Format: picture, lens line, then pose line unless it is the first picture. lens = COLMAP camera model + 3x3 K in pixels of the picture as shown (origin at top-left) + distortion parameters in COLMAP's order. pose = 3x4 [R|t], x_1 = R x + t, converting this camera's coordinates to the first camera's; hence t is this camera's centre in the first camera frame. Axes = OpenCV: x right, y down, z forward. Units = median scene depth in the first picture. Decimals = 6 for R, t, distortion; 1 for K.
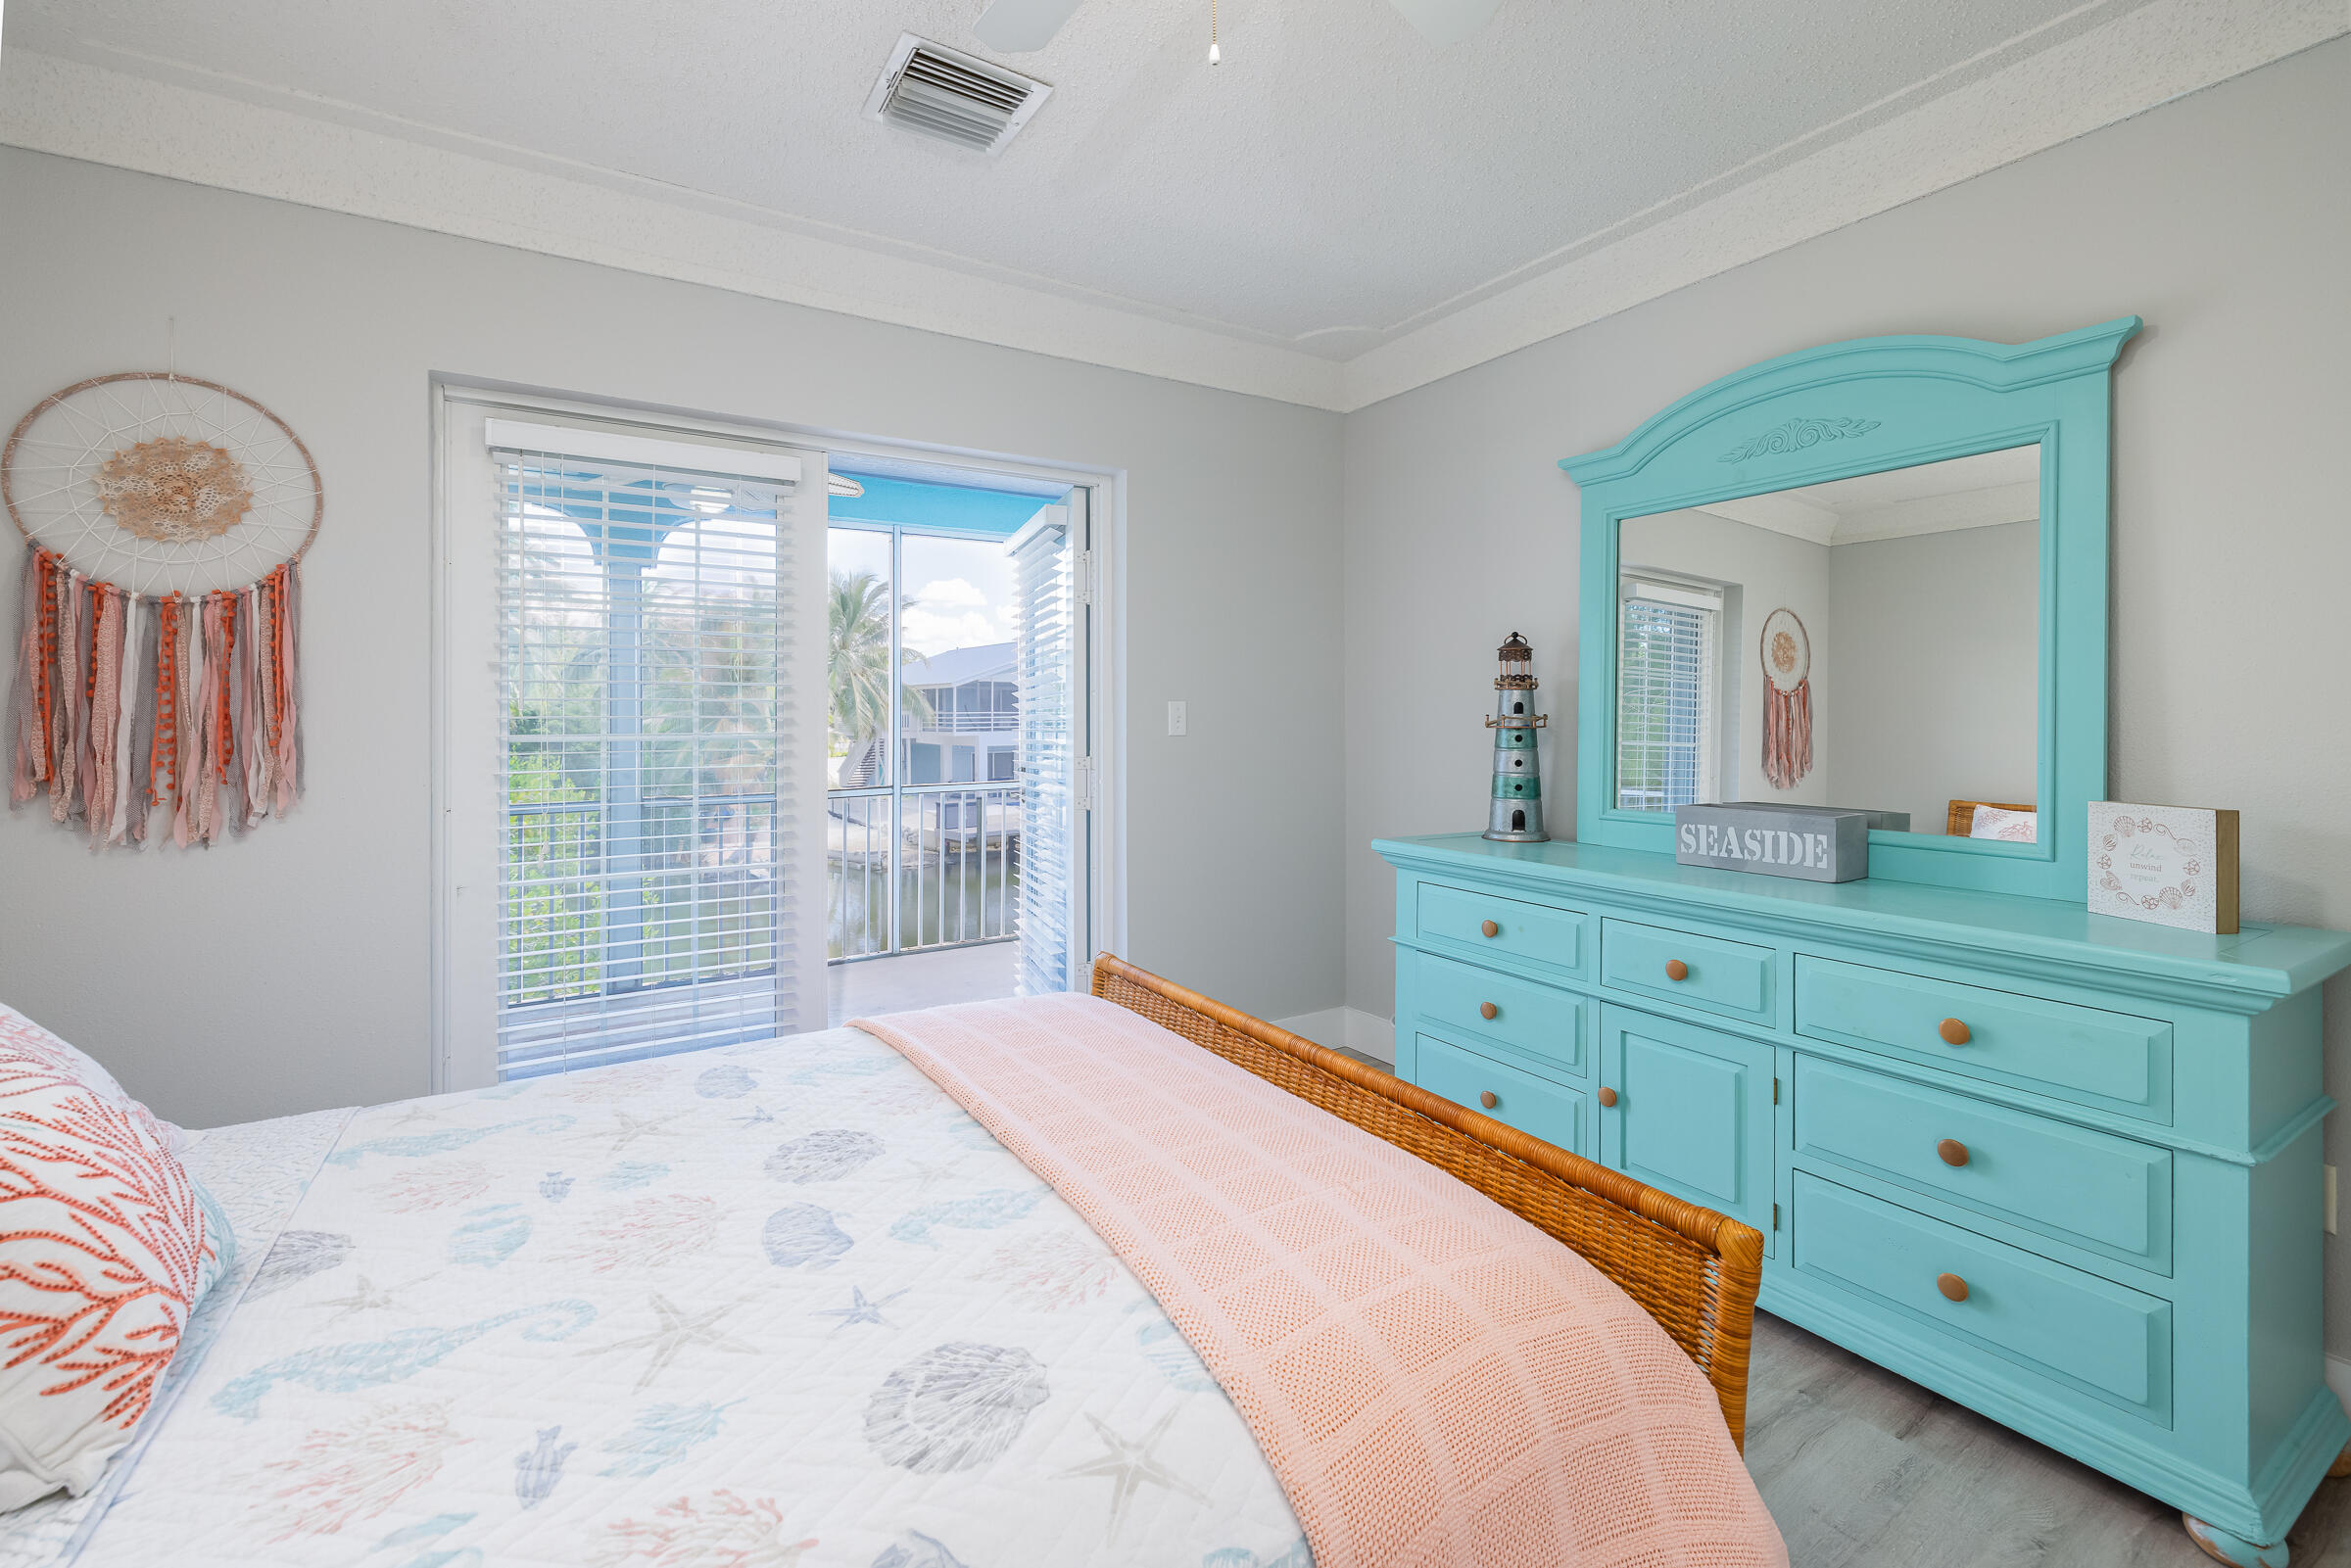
lens RADIAL K [[1004.2, 0, 1153.9], [0, 1004.2, 731.8], [0, 0, 1]] dist [-0.003186, 0.000085]
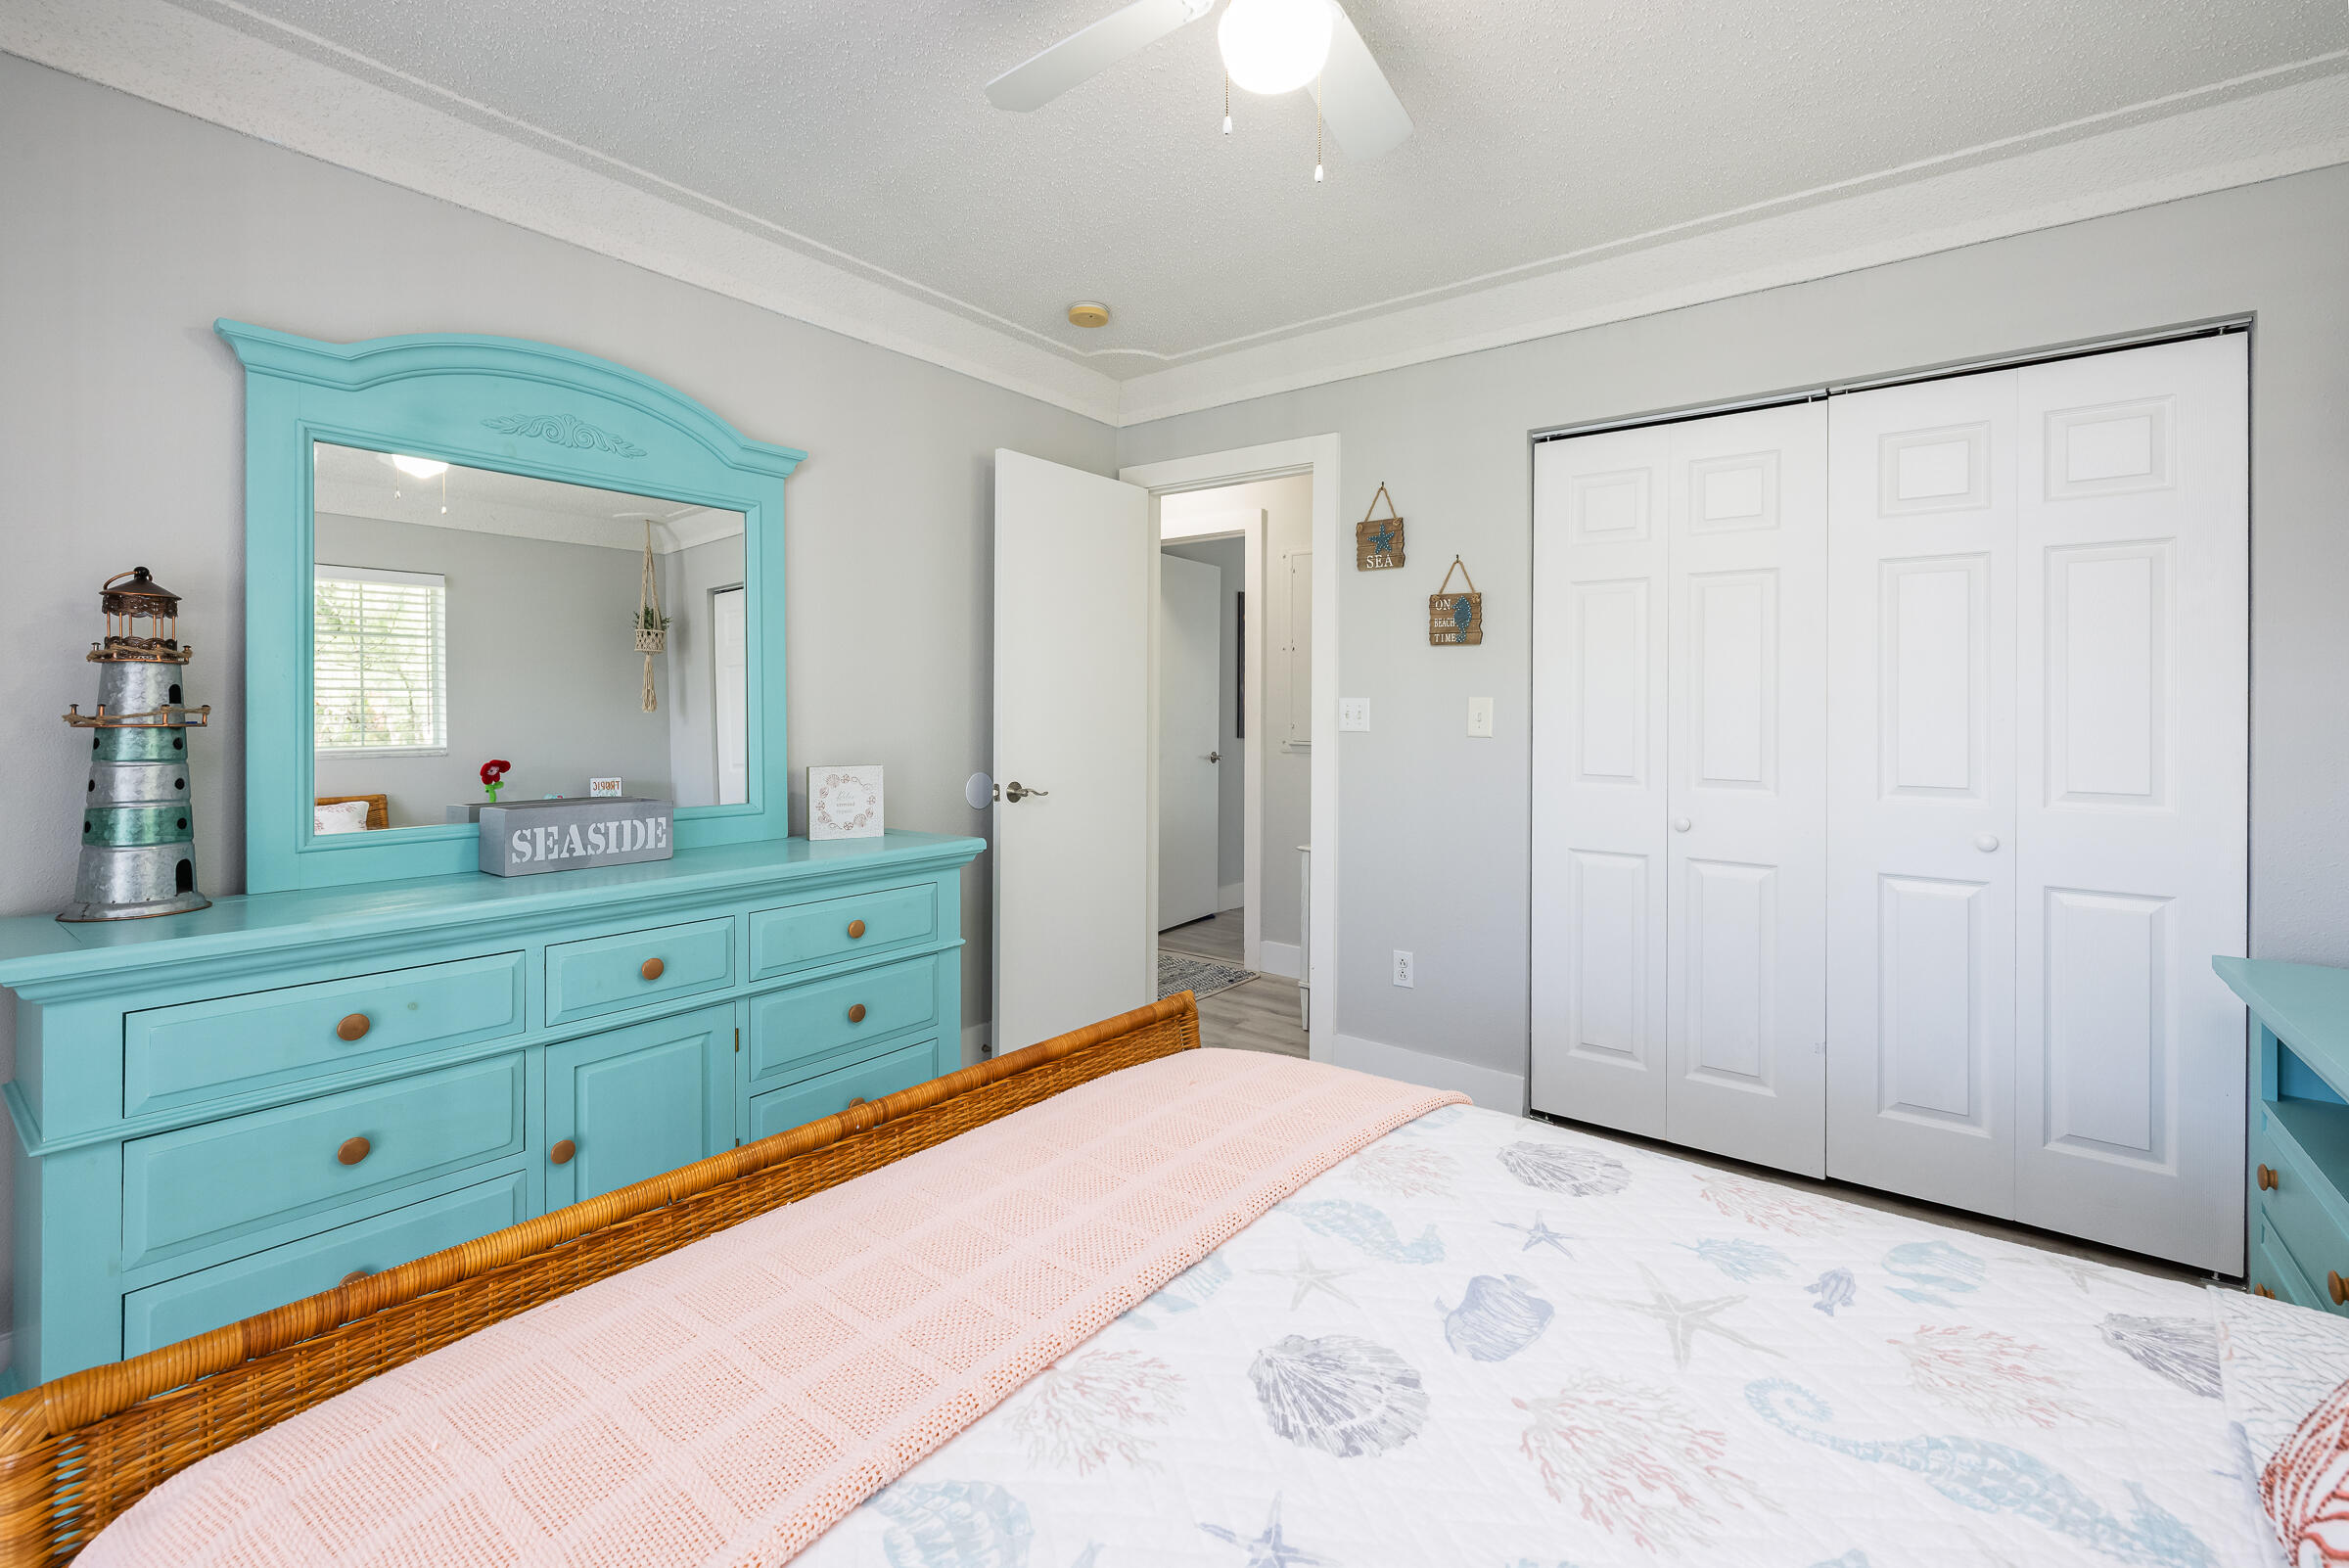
lens RADIAL K [[1034.3, 0, 1178.9], [0, 1034.3, 711.5], [0, 0, 1]] dist [-0.002852, -0.000543]
pose [[-0.367438, 0.002902, 0.930043, -0.603465], [0.012102, 0.999925, 0.001661, -0.008827], [-0.929969, 0.011865, -0.367446, 0.887458]]
